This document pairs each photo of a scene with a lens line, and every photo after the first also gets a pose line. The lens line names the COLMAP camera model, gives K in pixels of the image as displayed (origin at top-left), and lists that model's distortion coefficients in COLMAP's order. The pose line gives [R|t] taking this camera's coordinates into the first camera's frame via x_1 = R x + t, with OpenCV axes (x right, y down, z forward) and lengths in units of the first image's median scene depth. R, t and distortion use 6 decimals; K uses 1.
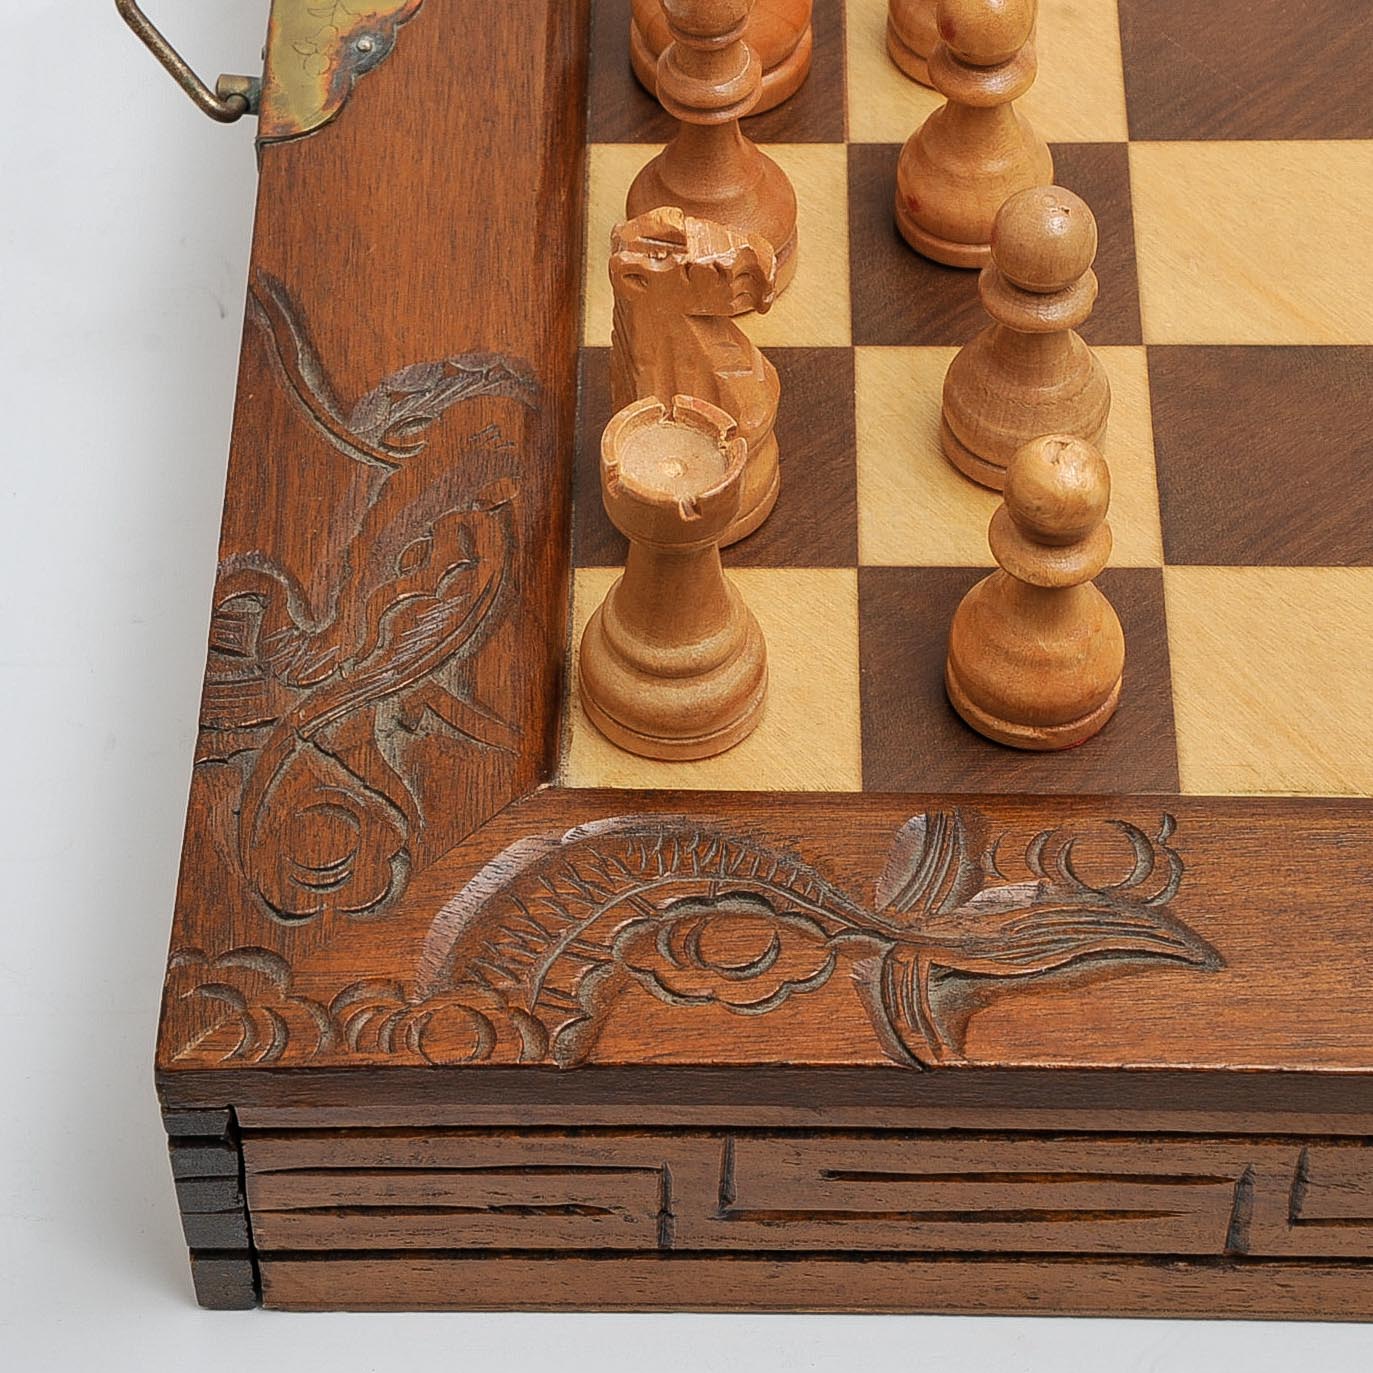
lens RADIAL K [[4204.5, 0, 686.5], [0, 4204.5, 686.5], [0, 0, 1]] dist [0.211822, 2.050978]
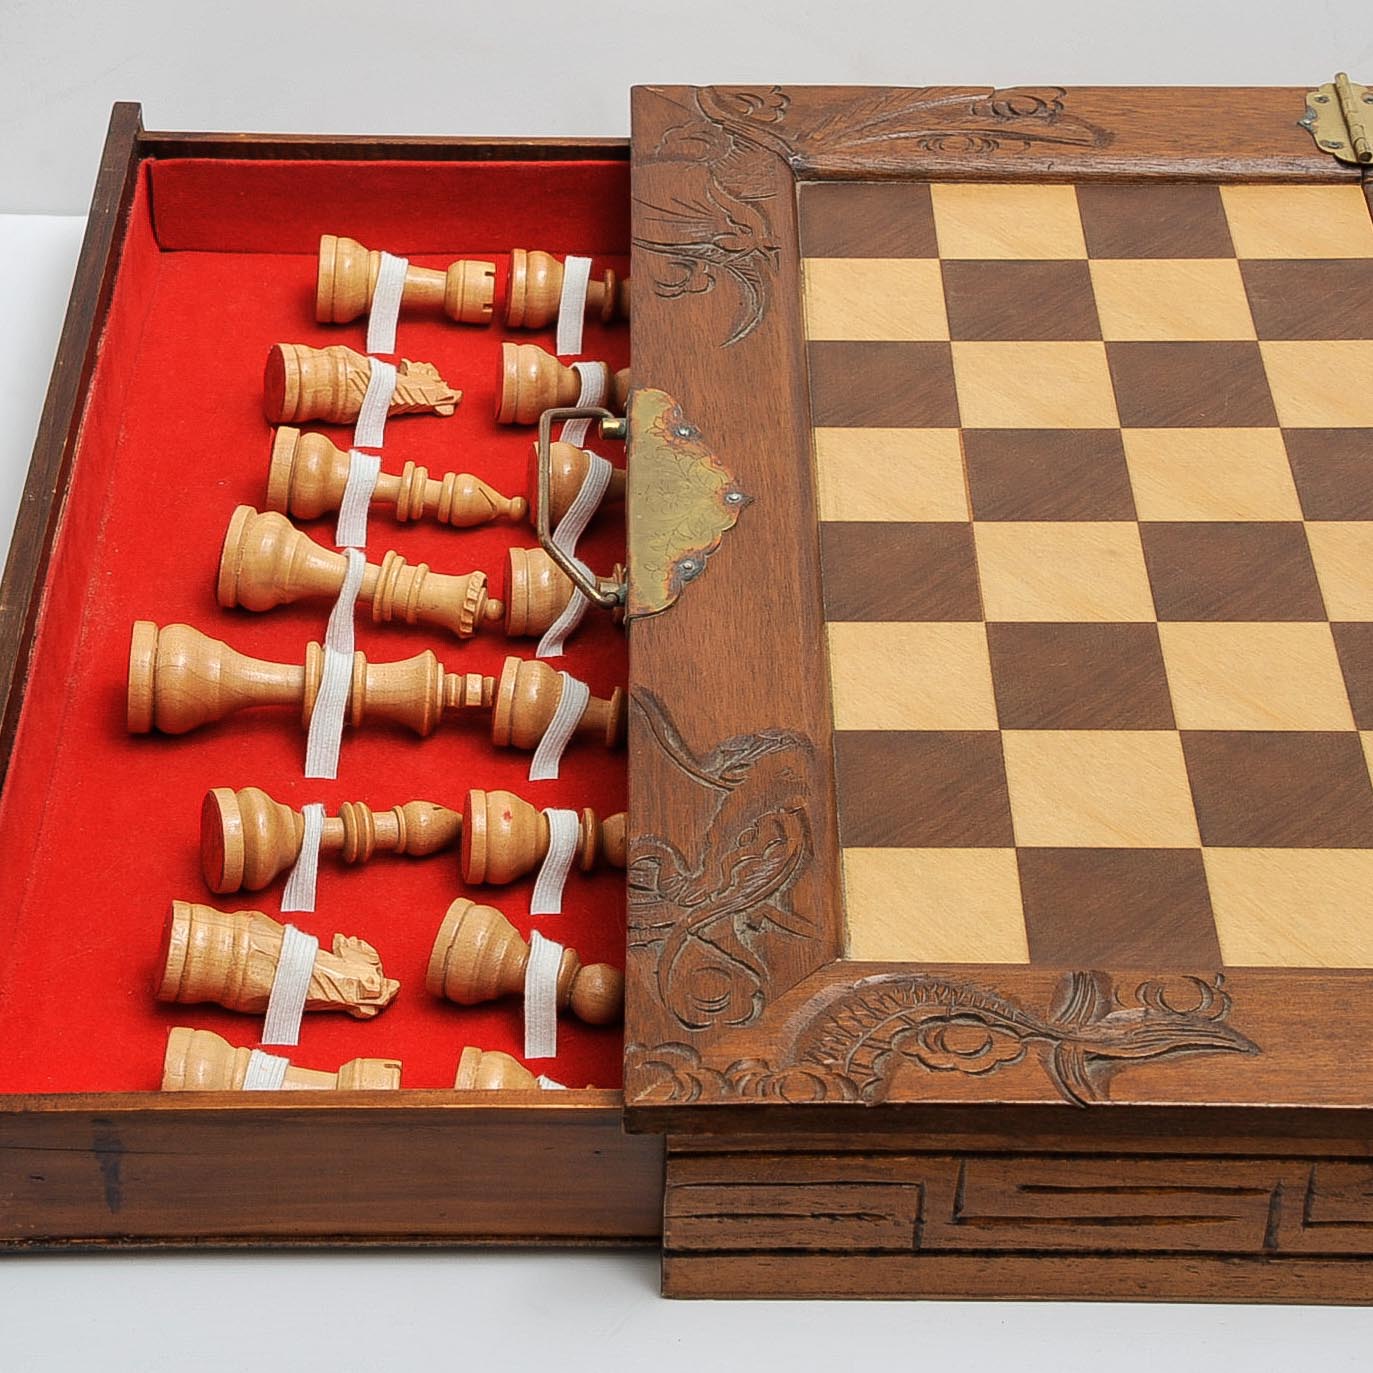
lens RADIAL K [[3709.9, 0, 686.5], [0, 3709.9, 686.5], [0, 0, 1]] dist [0.194892, 1.700103]
pose [[0.999248, 0.003364, 0.038625, -0.152760], [0.005299, 0.975031, -0.222007, 0.246271], [-0.038407, 0.222044, 0.974280, -0.447668]]
